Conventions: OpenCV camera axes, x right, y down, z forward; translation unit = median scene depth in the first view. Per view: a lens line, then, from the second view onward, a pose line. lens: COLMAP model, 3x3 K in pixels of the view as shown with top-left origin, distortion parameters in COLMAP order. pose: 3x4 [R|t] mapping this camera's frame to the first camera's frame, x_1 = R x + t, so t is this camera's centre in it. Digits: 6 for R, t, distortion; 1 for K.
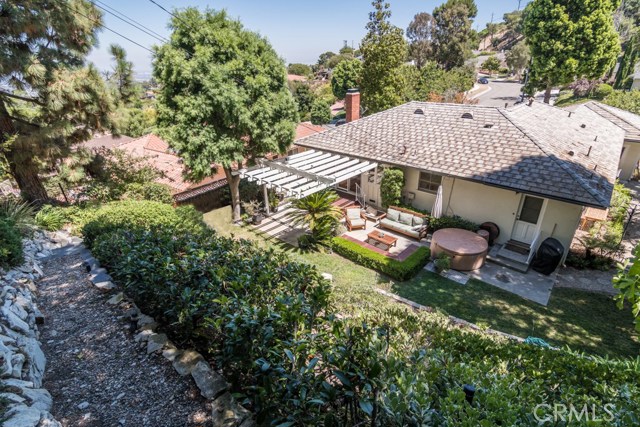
lens RADIAL K [[317.8, 0, 317.1], [0, 317.8, 213.0], [0, 0, 1]] dist [-0.002104, 0.002101]
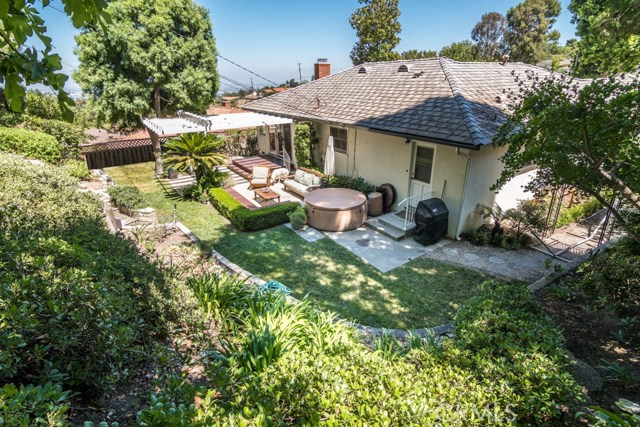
lens RADIAL K [[317.8, 0, 317.1], [0, 317.8, 213.0], [0, 0, 1]] dist [-0.002104, 0.002101]
pose [[0.972422, 0.095361, -0.212842, 0.544340], [-0.104029, 0.994125, -0.029880, 0.145750], [0.208742, 0.051198, 0.976630, 0.168070]]
